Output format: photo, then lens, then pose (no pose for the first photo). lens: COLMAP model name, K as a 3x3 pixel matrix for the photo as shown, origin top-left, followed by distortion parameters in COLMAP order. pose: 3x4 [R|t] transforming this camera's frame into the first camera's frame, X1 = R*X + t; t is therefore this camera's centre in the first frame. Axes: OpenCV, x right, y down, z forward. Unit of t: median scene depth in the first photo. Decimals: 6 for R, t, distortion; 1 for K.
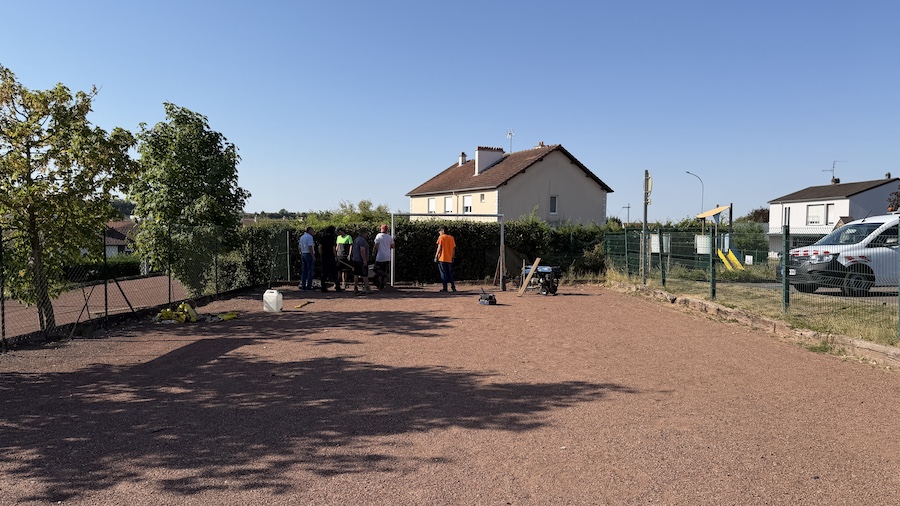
lens RADIAL K [[717.3, 0, 450.0], [0, 717.3, 253.0], [0, 0, 1]] dist [0.182163, -0.405467]
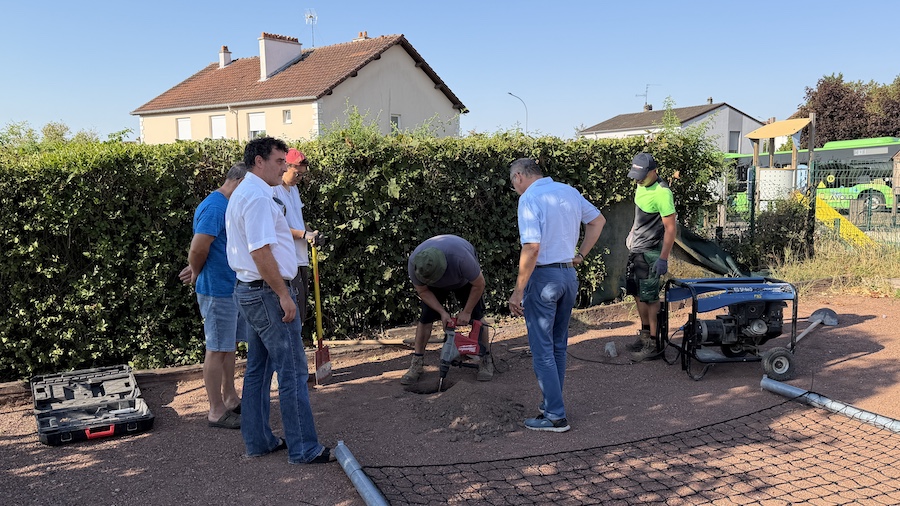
lens RADIAL K [[717.3, 0, 450.0], [0, 717.3, 253.0], [0, 0, 1]] dist [0.182163, -0.405467]
pose [[0.908769, -0.065188, 0.412177, -0.087622], [0.031507, 0.995622, 0.087996, -0.010356], [-0.416109, -0.066982, 0.906844, 0.358398]]
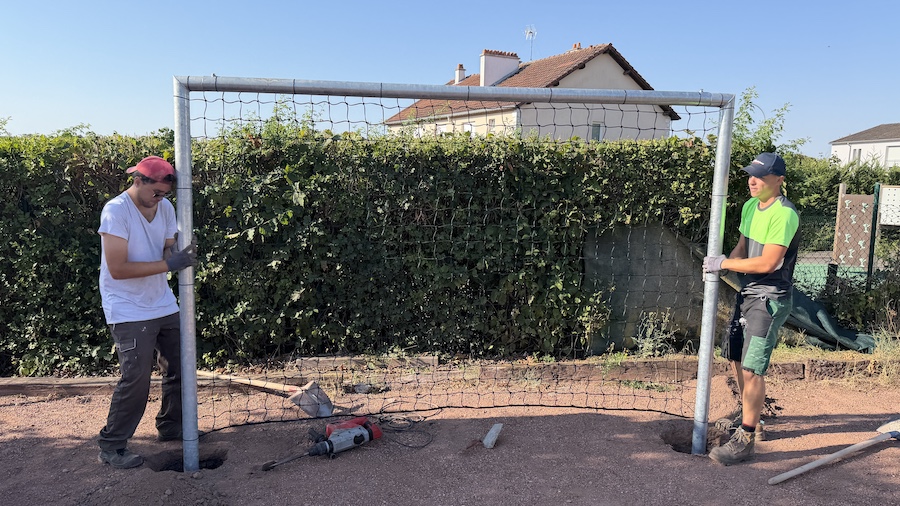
lens RADIAL K [[621.8, 0, 464.0], [0, 621.8, 258.7], [0, 0, 1]] dist [0.153271, -0.227173]
pose [[0.999051, 0.005718, 0.043179, -0.005517], [-0.010092, 0.994756, 0.101782, -0.011274], [-0.042371, -0.102121, 0.993869, 0.390577]]
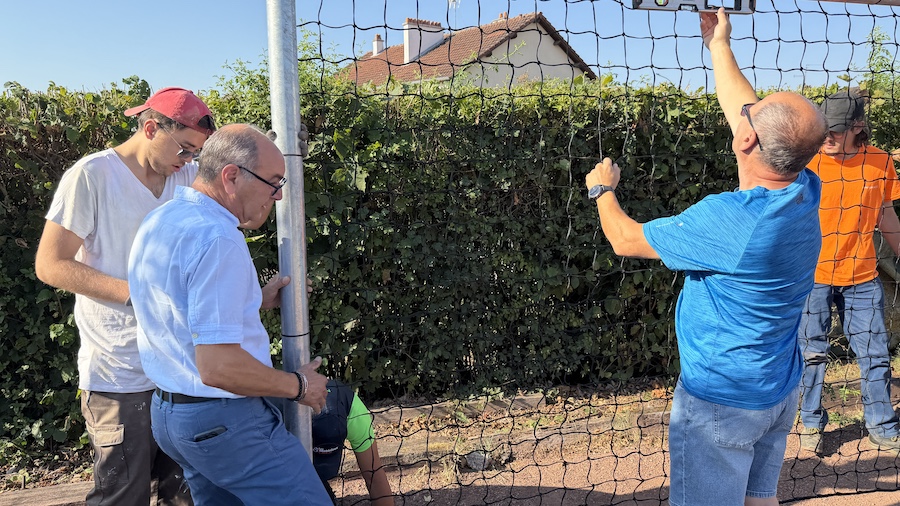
lens RADIAL K [[613.3, 0, 450.0], [0, 613.3, 253.0], [0, 0, 1]] dist [0.099695, -0.111853]
pose [[0.982472, -0.042189, 0.181571, -0.034246], [0.018712, 0.991453, 0.129119, -0.010872], [-0.185466, -0.123458, 0.974864, 0.431760]]
